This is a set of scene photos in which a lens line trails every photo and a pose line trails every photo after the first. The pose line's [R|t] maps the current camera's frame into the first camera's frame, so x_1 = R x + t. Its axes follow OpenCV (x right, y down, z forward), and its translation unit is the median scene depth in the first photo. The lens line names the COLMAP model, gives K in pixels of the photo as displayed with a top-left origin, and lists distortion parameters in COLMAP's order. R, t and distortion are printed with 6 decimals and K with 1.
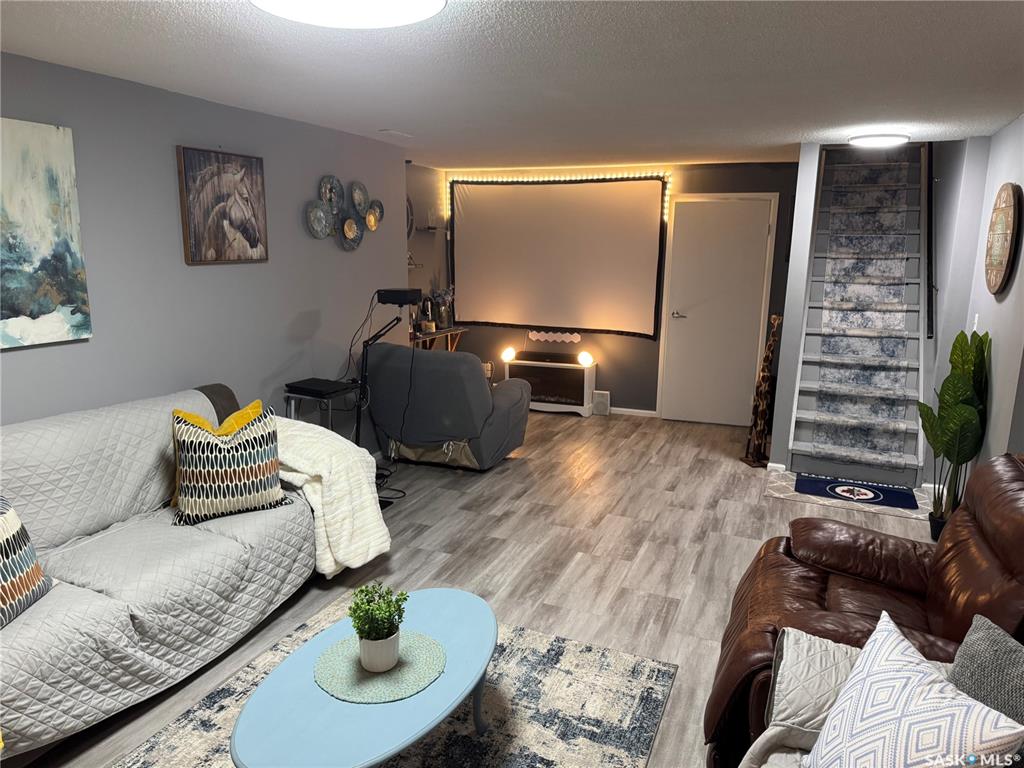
lens RADIAL K [[712.6, 0, 515.1], [0, 712.6, 386.0], [0, 0, 1]] dist [0.002800, -0.000731]
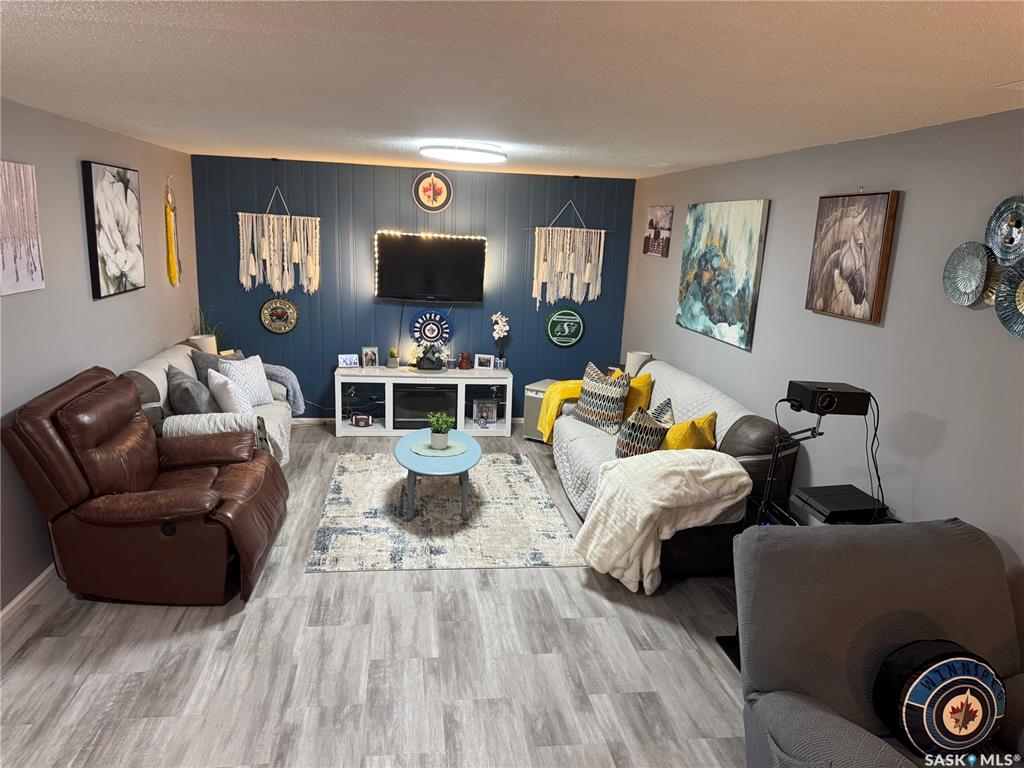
lens RADIAL K [[712.6, 0, 515.1], [0, 712.6, 386.0], [0, 0, 1]] dist [0.002800, -0.000731]
pose [[-0.856878, 0.059190, -0.512110, 0.416723], [-0.158147, 0.915307, 0.370408, -0.368868], [0.490662, 0.398383, -0.774946, 1.565388]]
